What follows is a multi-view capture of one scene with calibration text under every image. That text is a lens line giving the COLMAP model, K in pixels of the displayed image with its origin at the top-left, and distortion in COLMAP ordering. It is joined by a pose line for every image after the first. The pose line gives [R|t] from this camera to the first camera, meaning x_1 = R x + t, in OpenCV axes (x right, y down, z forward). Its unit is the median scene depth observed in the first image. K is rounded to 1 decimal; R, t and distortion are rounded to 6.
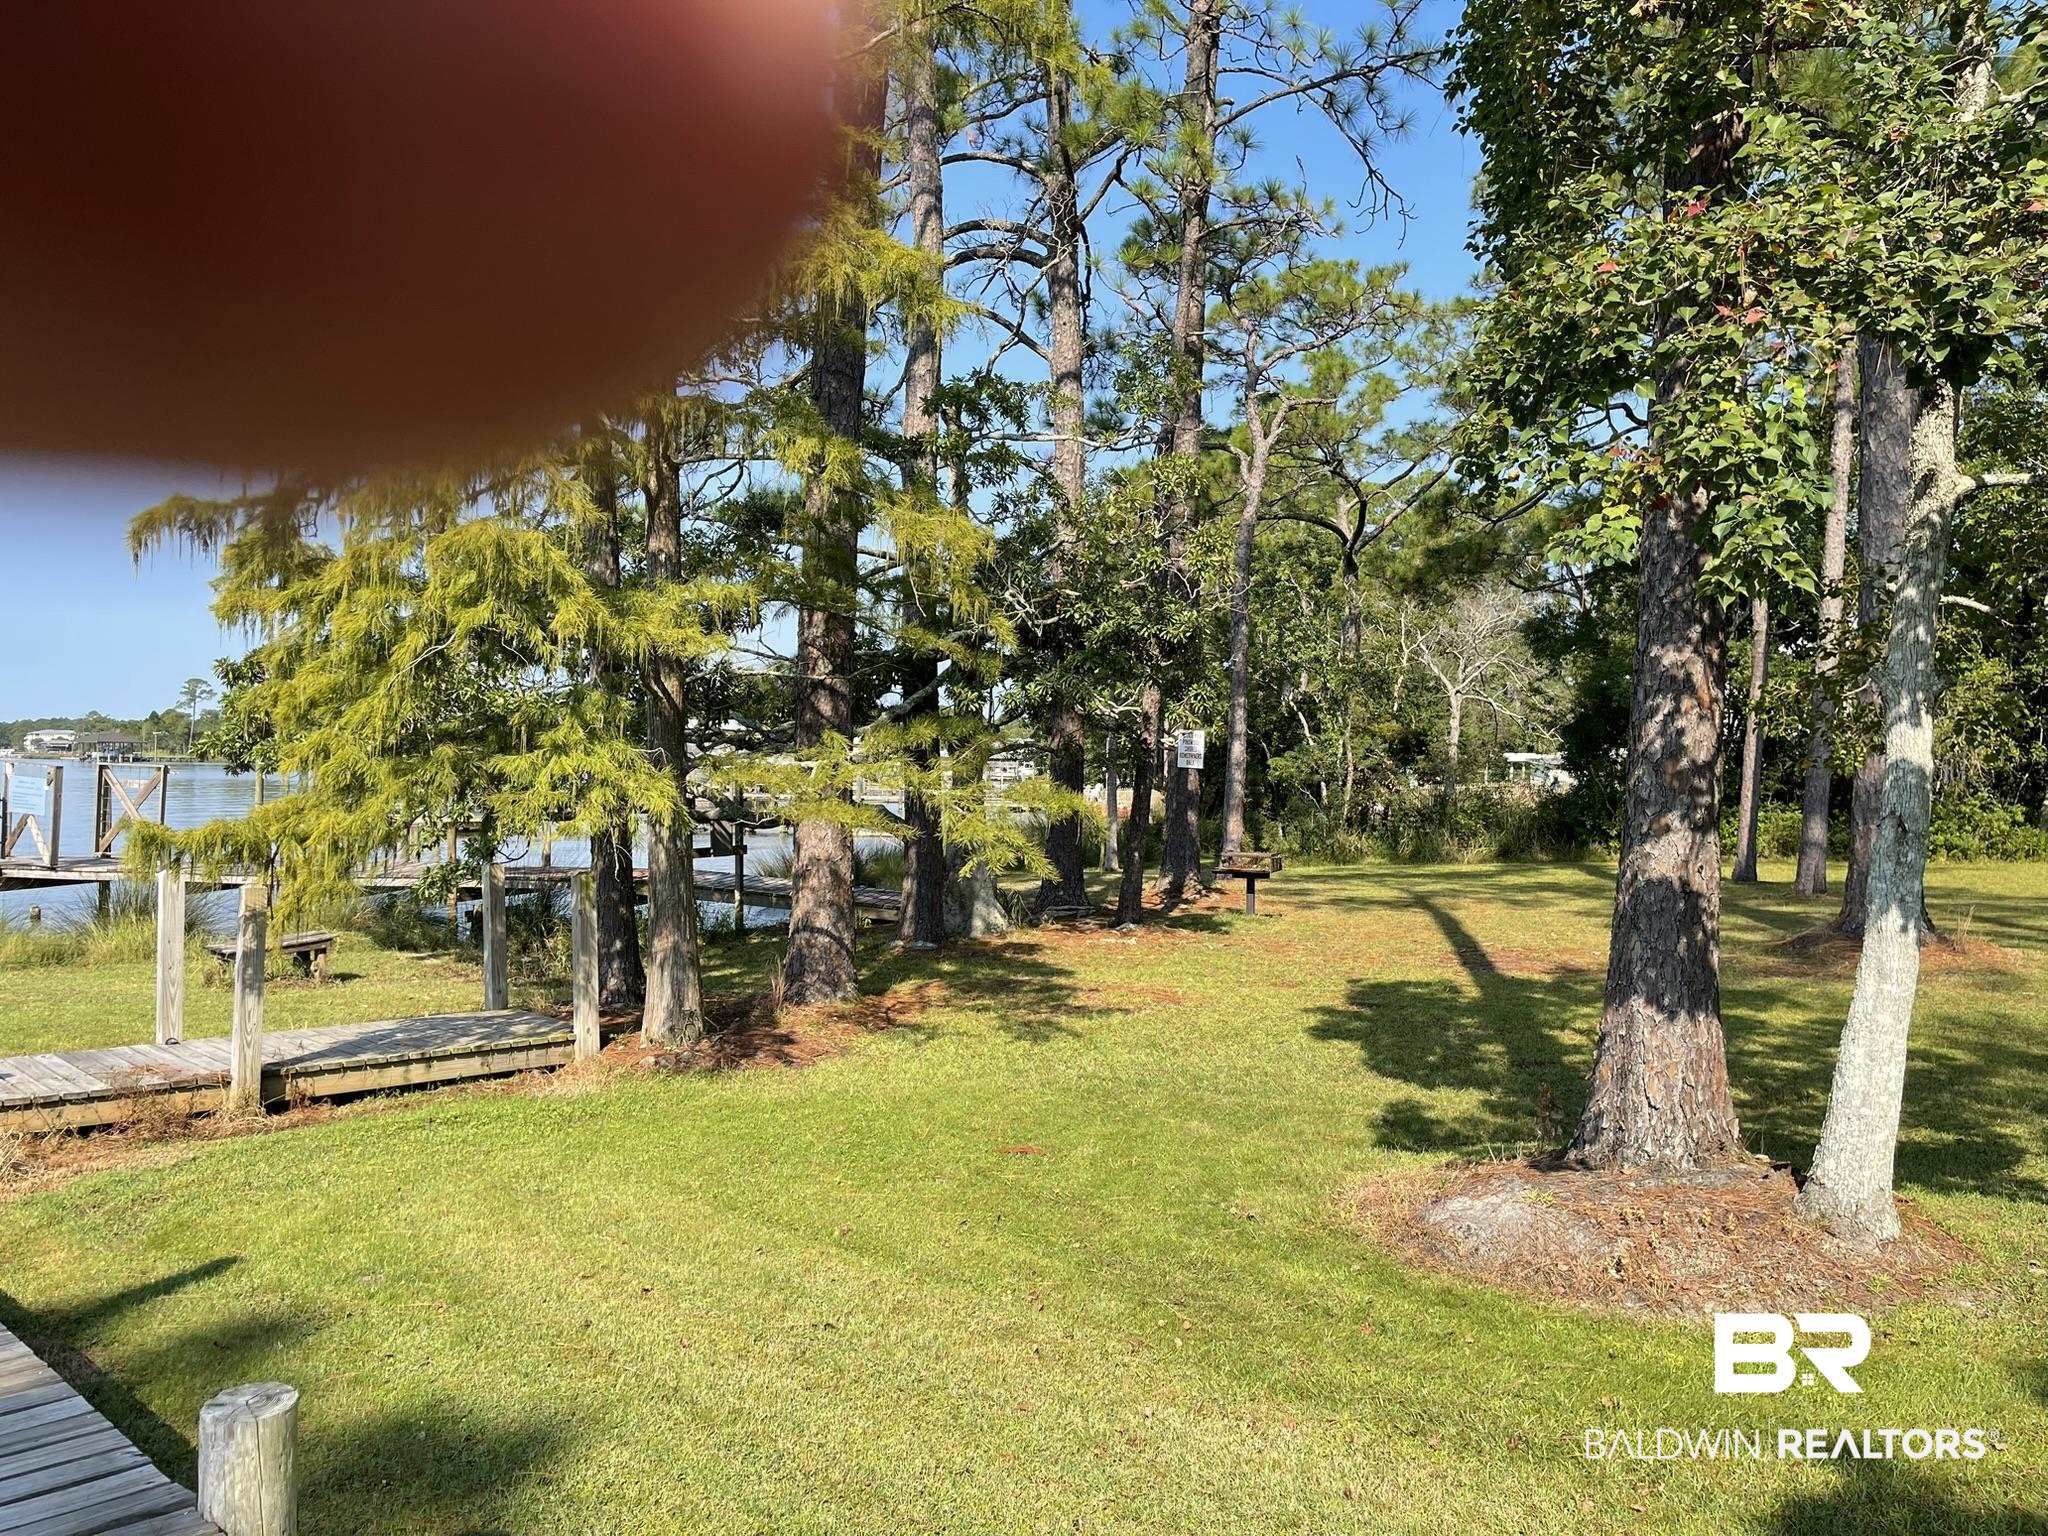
lens RADIAL K [[1534.2, 0, 1024.6], [0, 1534.2, 751.3], [0, 0, 1]] dist [0.039957, -0.074546]
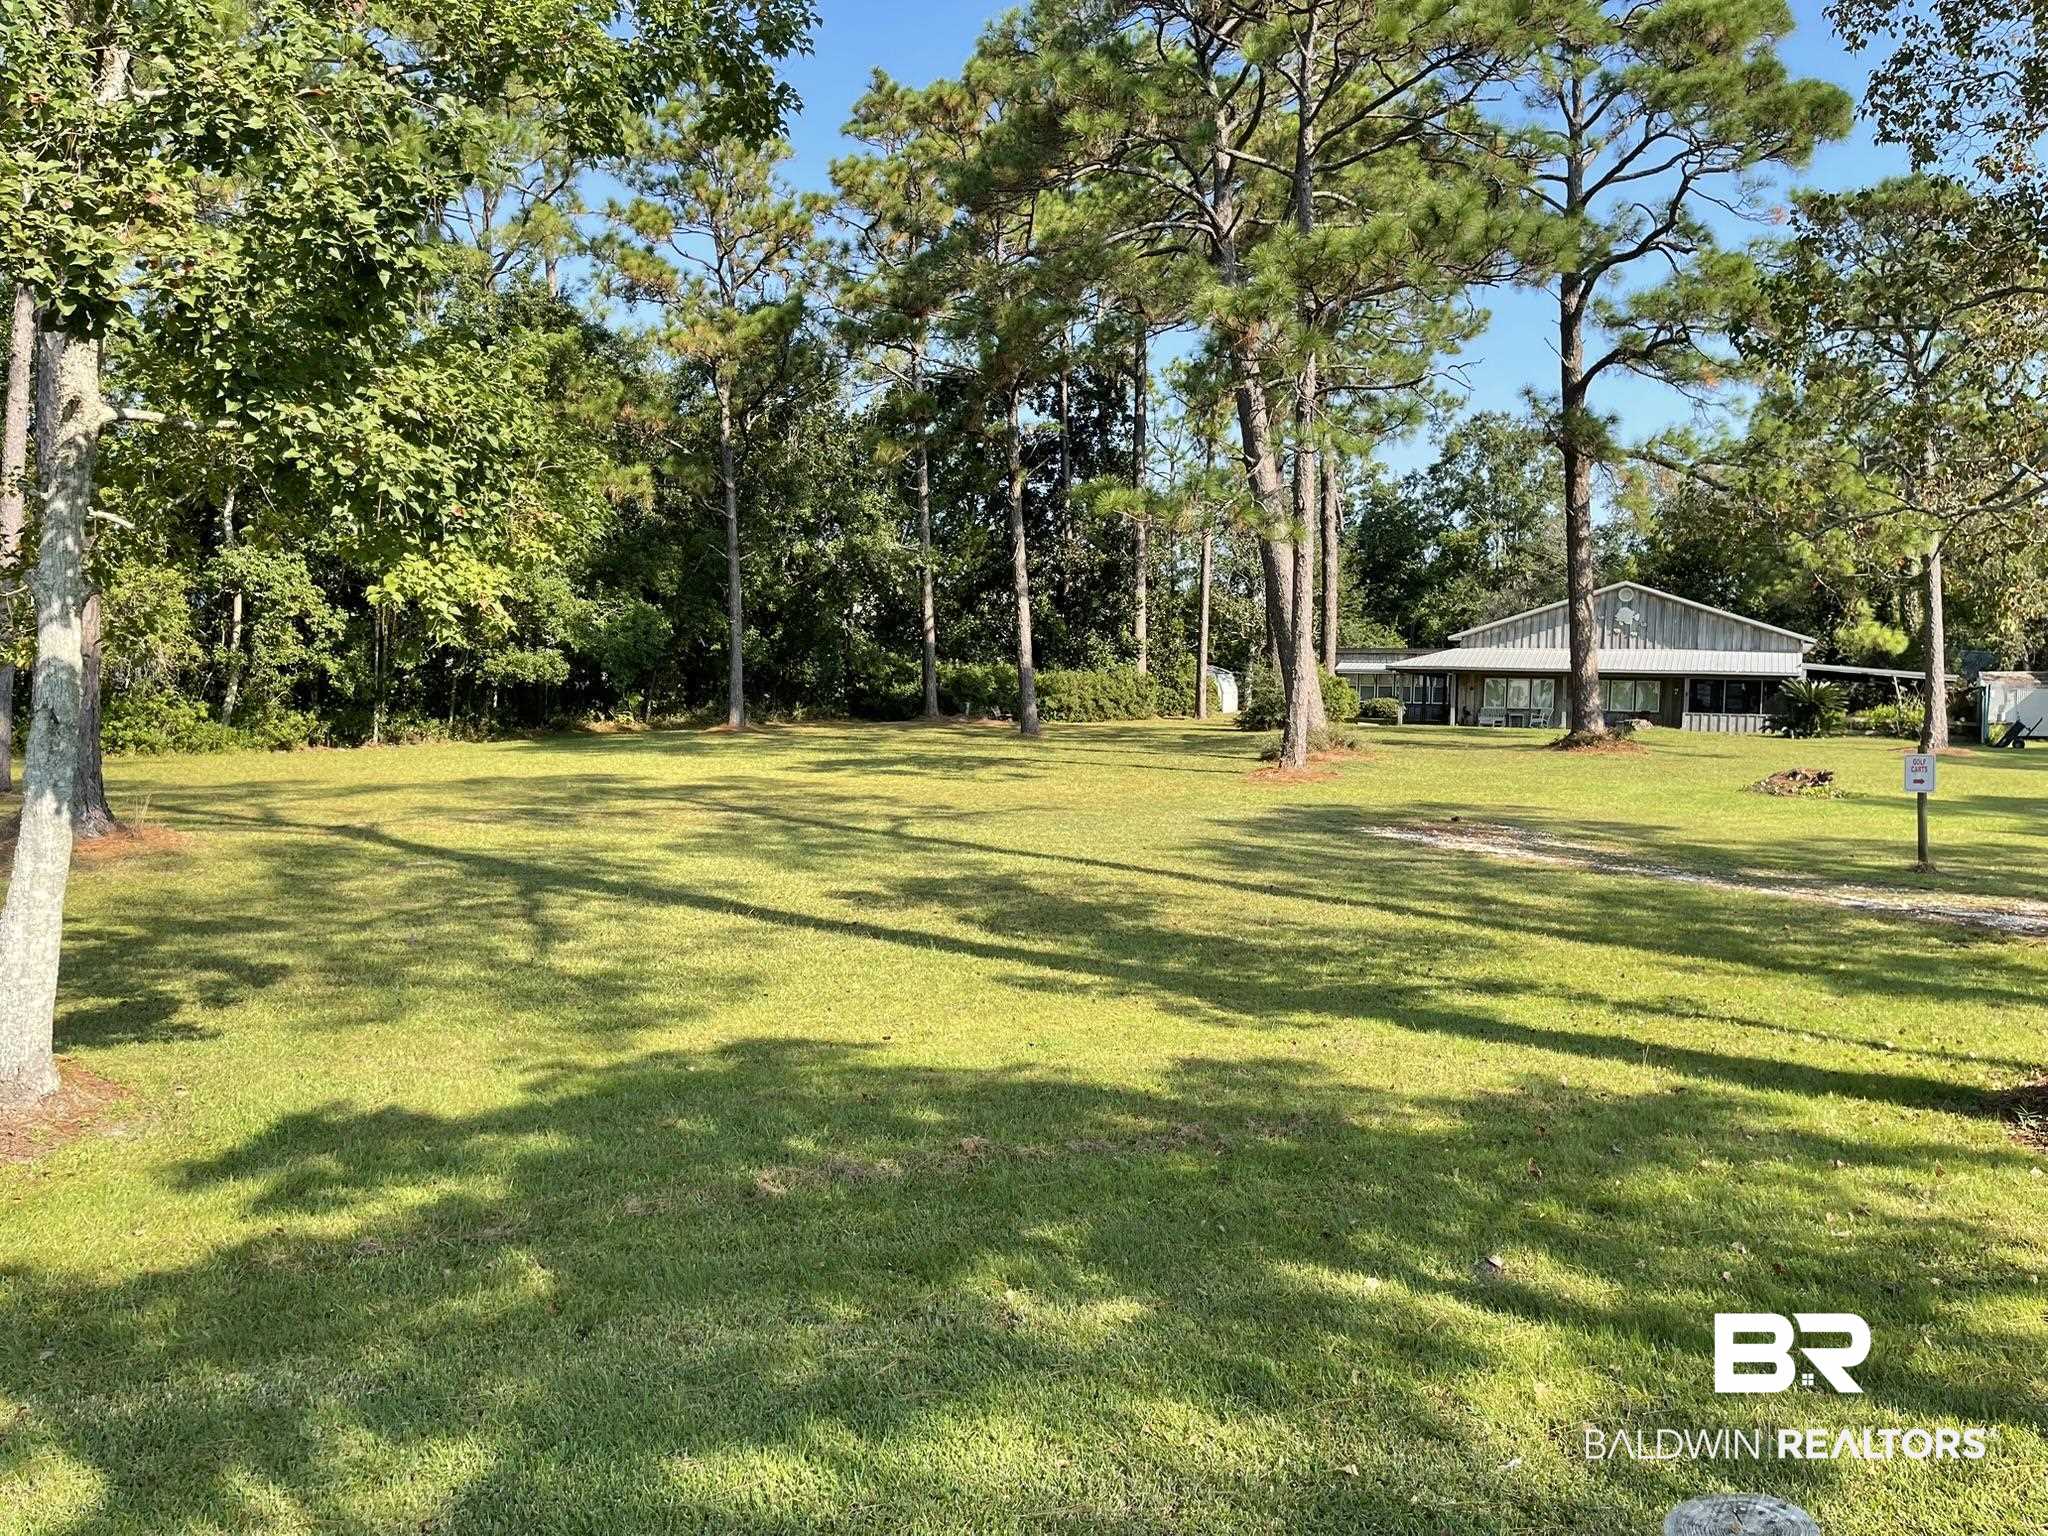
lens RADIAL K [[1534.2, 0, 1022.5], [0, 1534.2, 763.7], [0, 0, 1]] dist [0.039957, -0.074546]
pose [[0.492232, -0.036441, 0.869701, -0.047713], [-0.028542, 0.997910, 0.057967, -0.002262], [-0.869996, -0.053356, 0.490163, -0.141072]]
